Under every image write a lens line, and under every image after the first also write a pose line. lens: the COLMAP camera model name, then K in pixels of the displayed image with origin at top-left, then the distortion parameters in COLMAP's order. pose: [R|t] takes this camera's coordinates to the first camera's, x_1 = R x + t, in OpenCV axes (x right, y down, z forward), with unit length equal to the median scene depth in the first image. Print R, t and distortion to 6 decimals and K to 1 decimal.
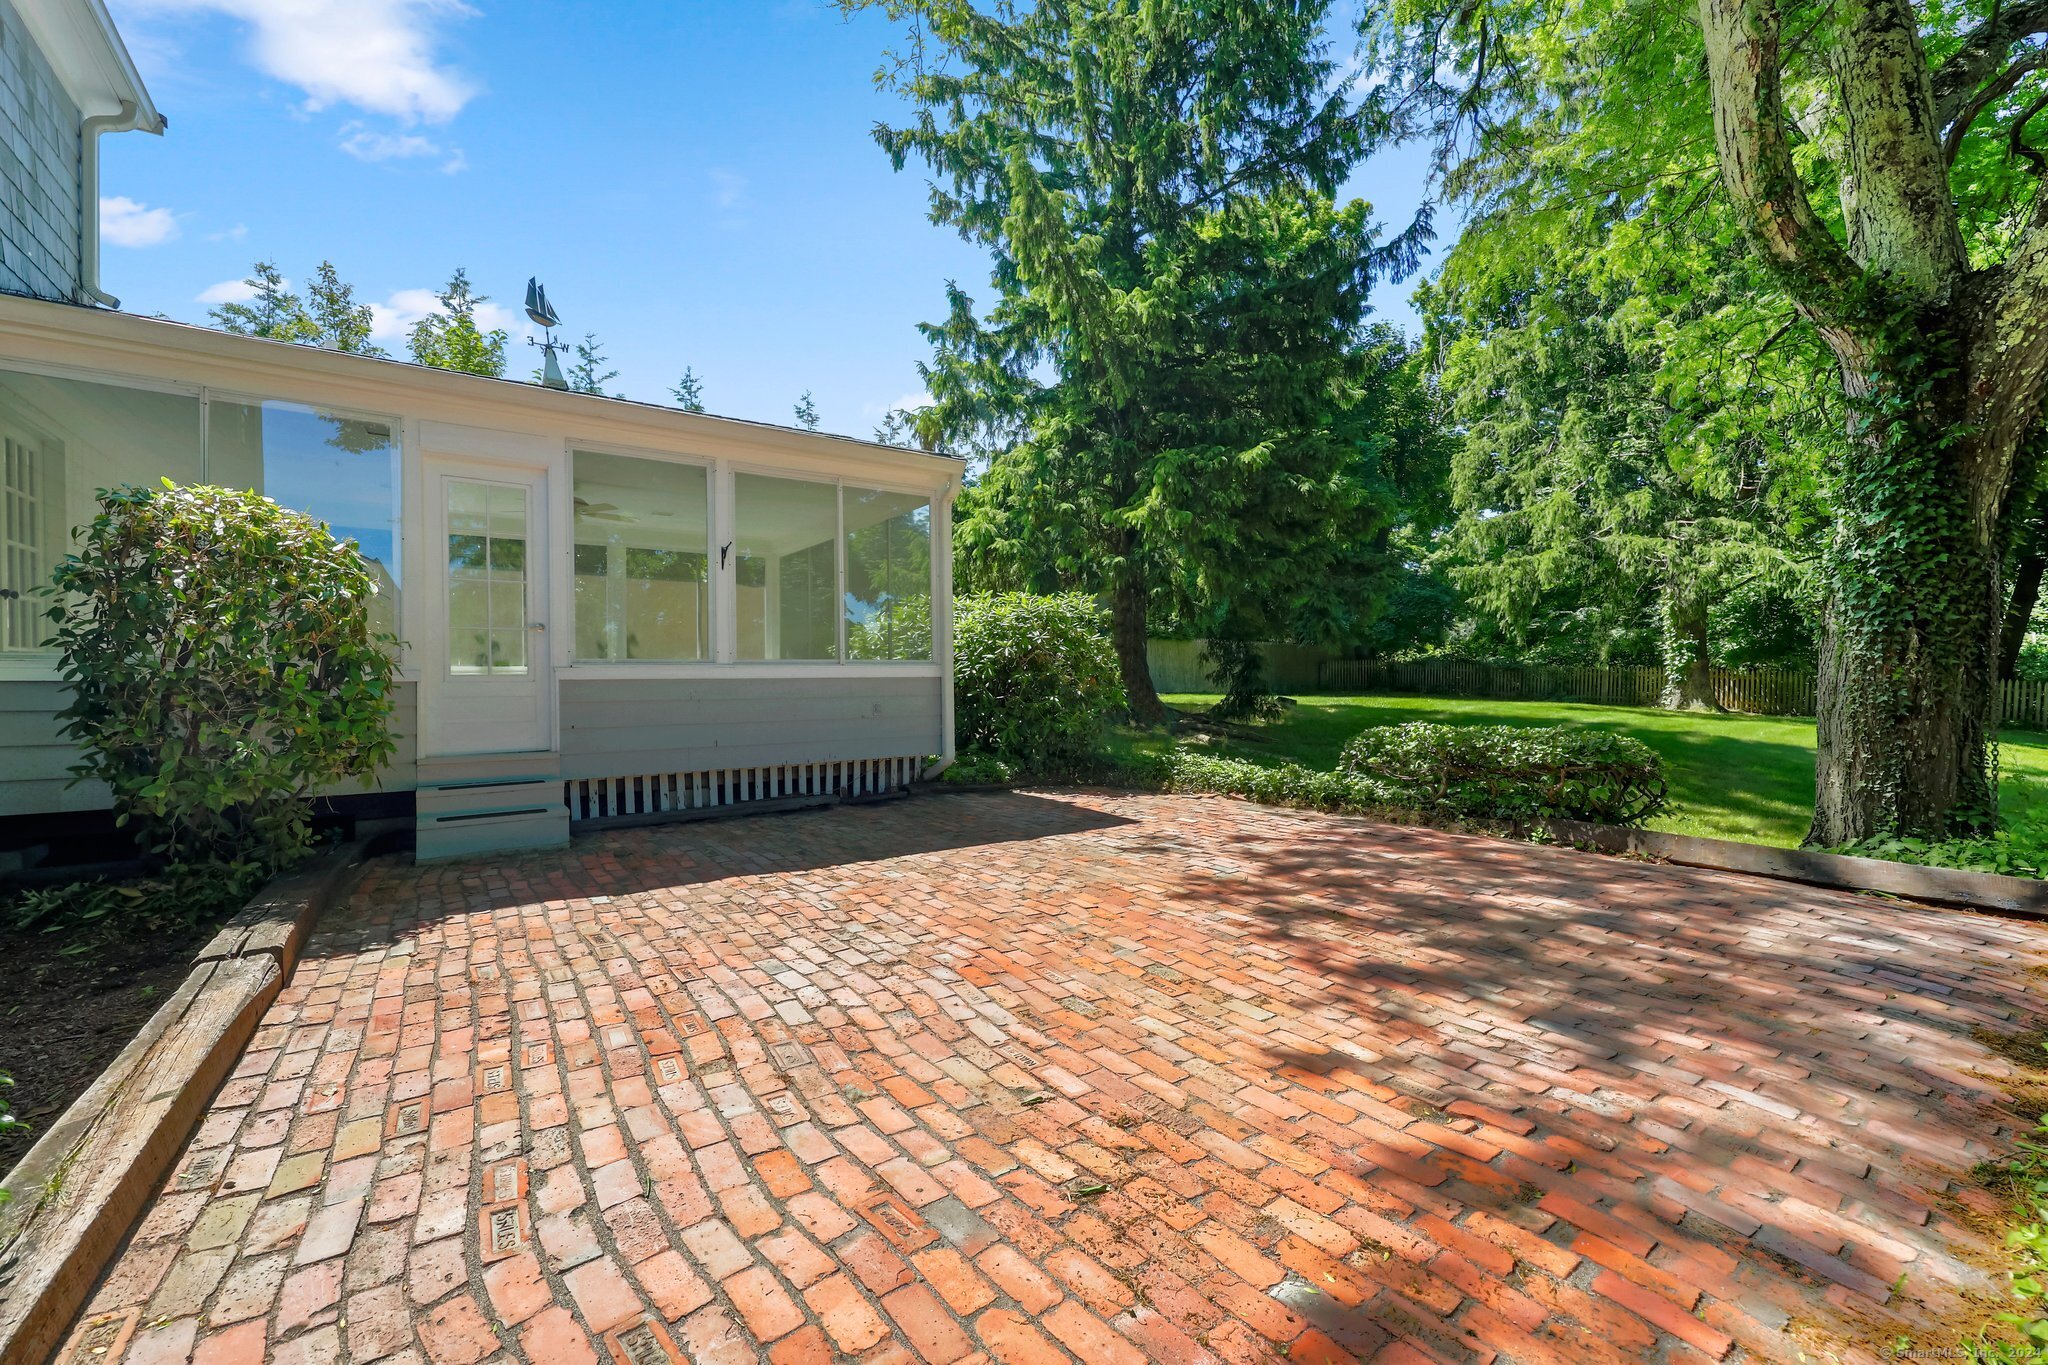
lens RADIAL K [[825.4, 0, 1026.1], [0, 825.4, 677.6], [0, 0, 1]] dist [0.002807, 0.000912]
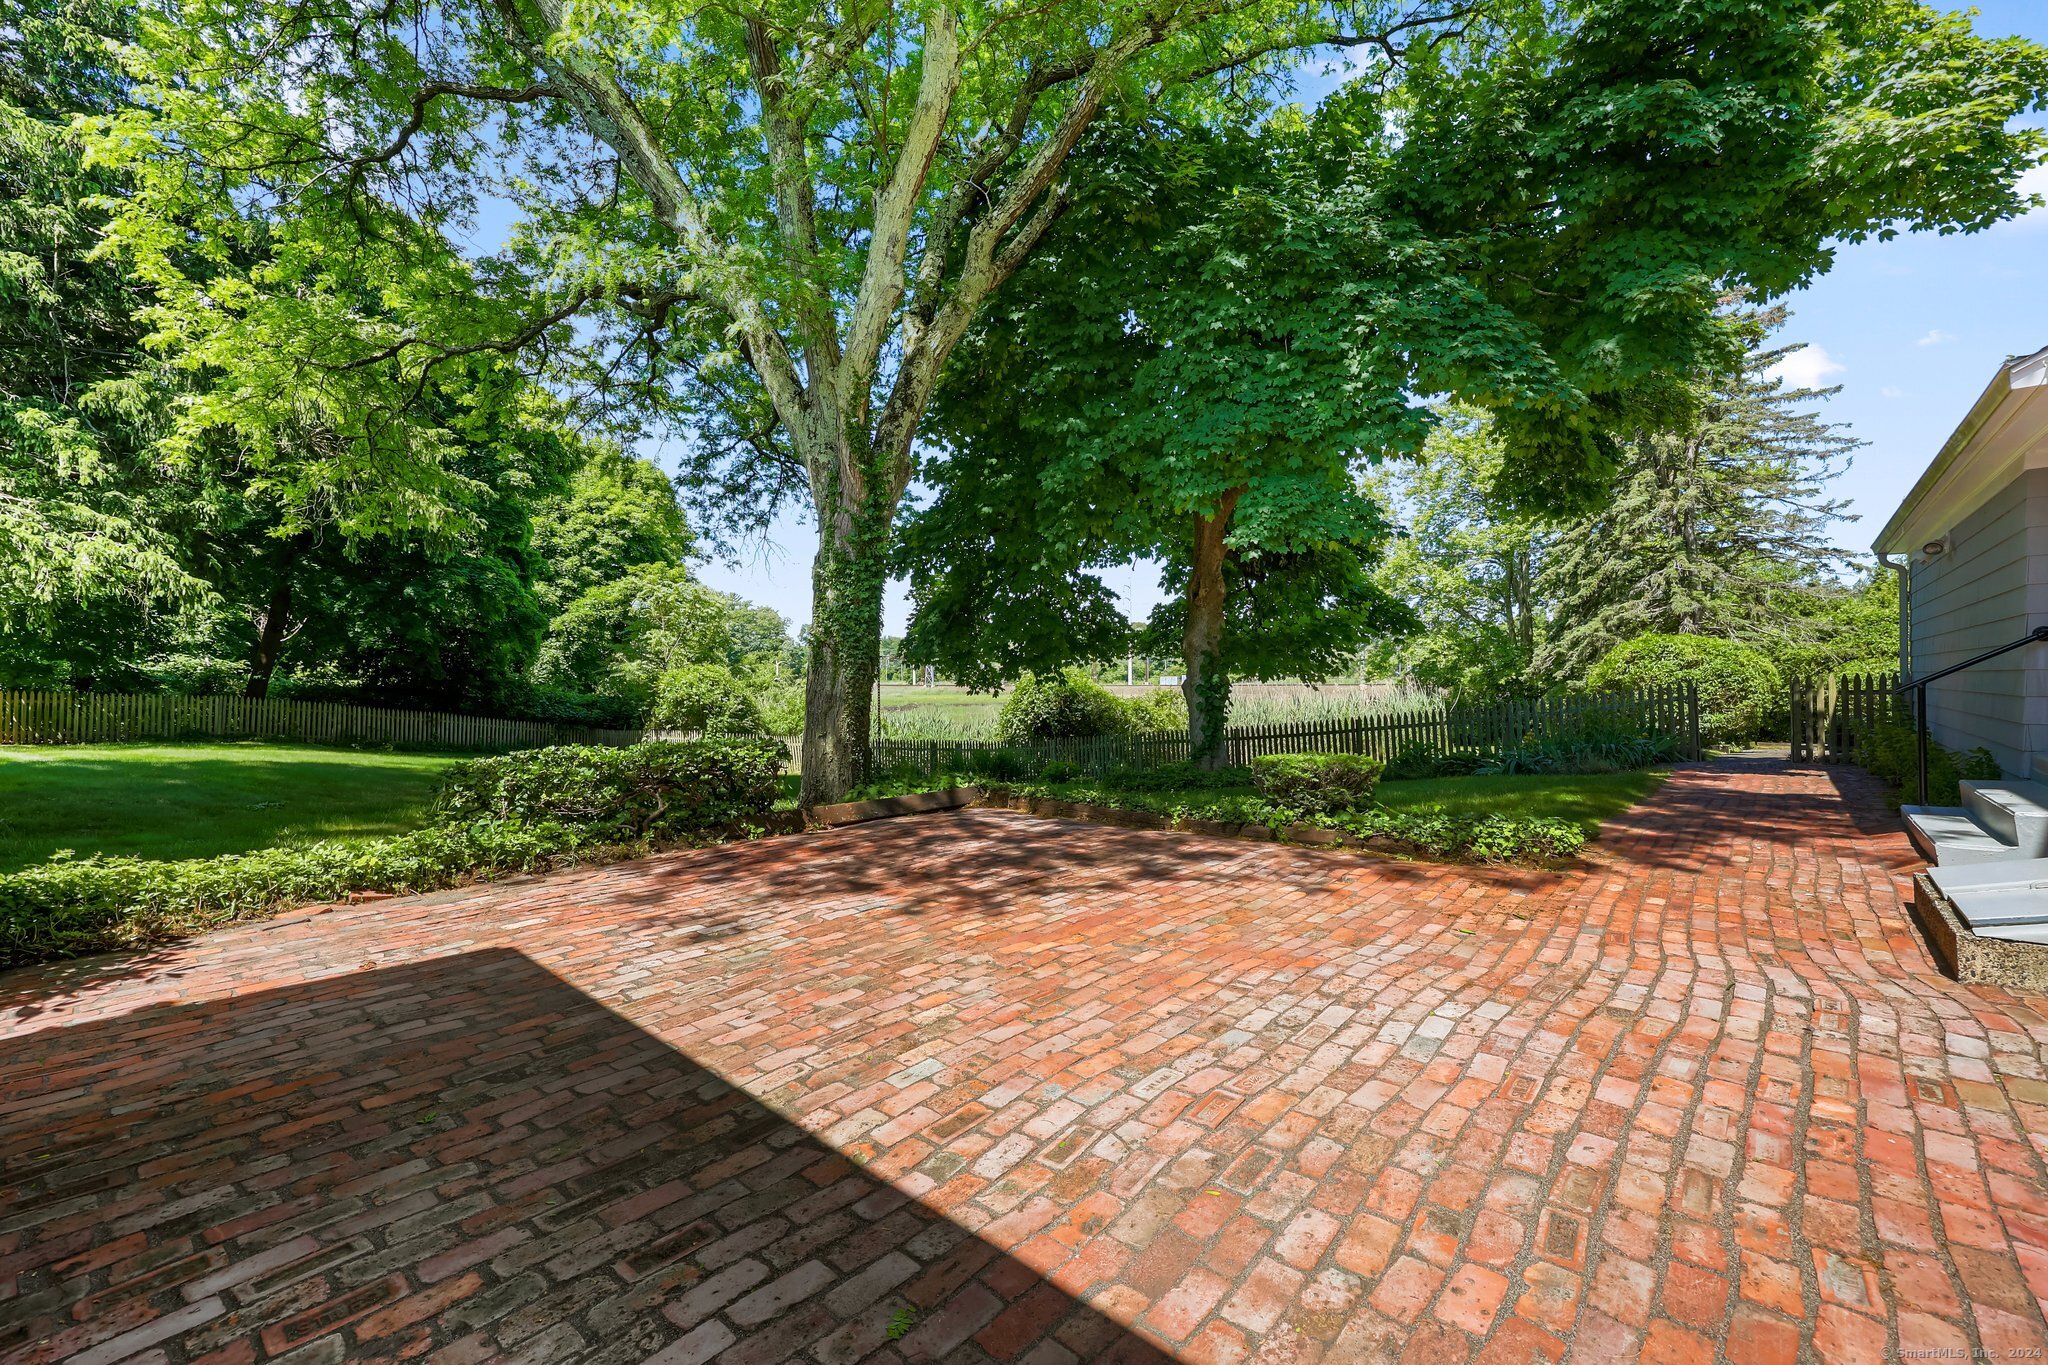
lens RADIAL K [[825.4, 0, 1023.9], [0, 825.4, 685.2], [0, 0, 1]] dist [0.002807, 0.000912]
pose [[-0.209179, 0.006929, 0.977853, -0.919091], [0.010877, 0.999930, -0.004759, -0.001799], [-0.977817, 0.009641, -0.209240, 1.398704]]
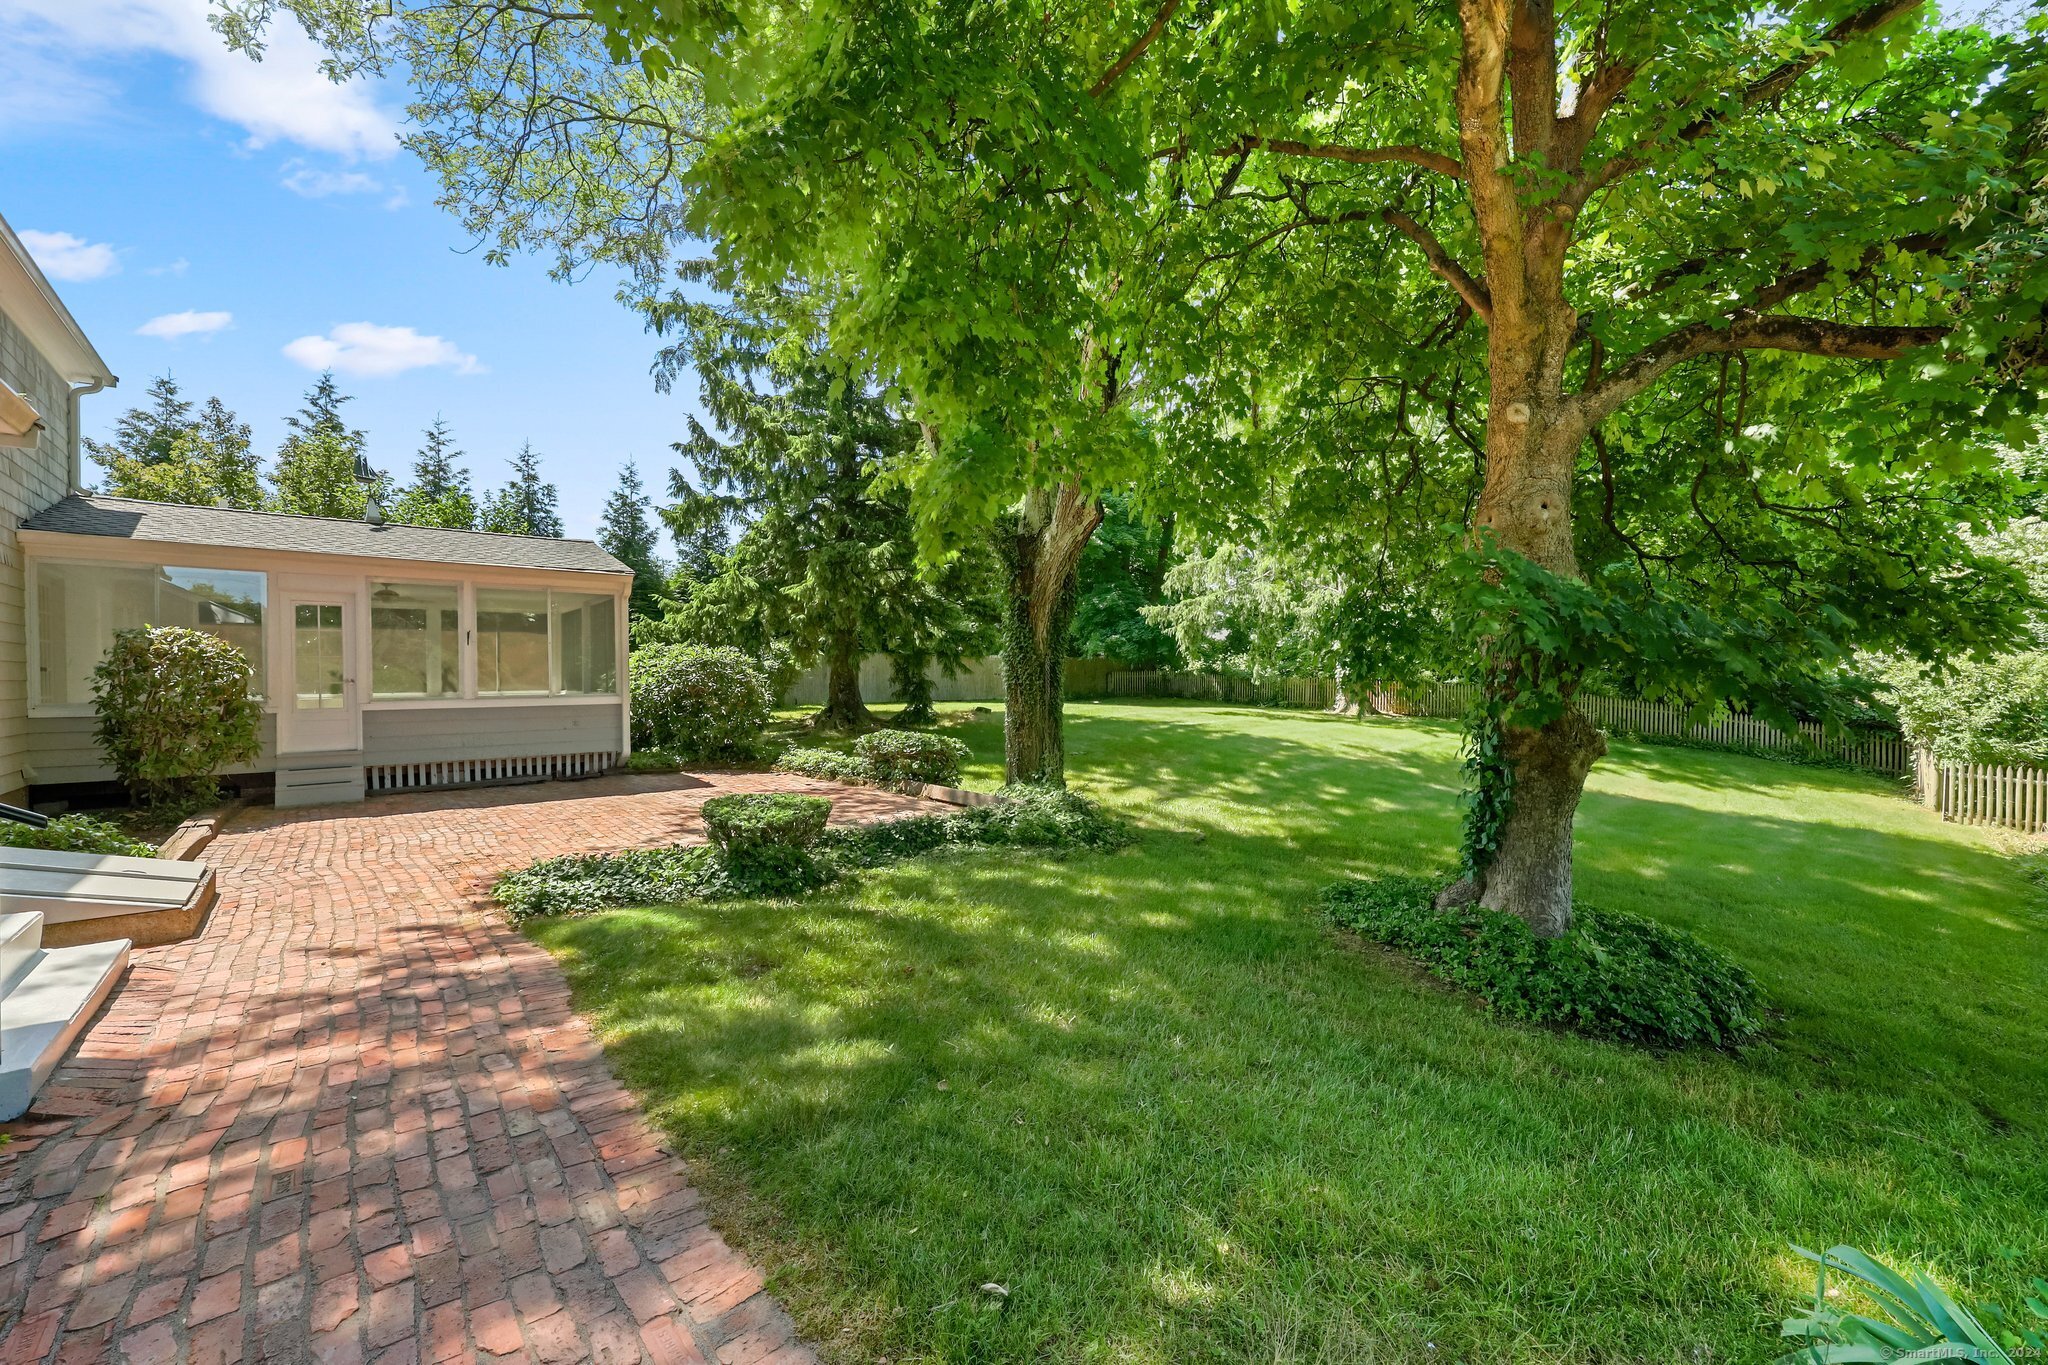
lens RADIAL K [[825.4, 0, 1022.3], [0, 825.4, 680.5], [0, 0, 1]] dist [0.002807, 0.000912]
pose [[0.997051, -0.008061, 0.076317, 1.062529], [0.007974, 0.999967, 0.001452, -0.078639], [-0.076327, -0.000839, 0.997083, -1.317920]]
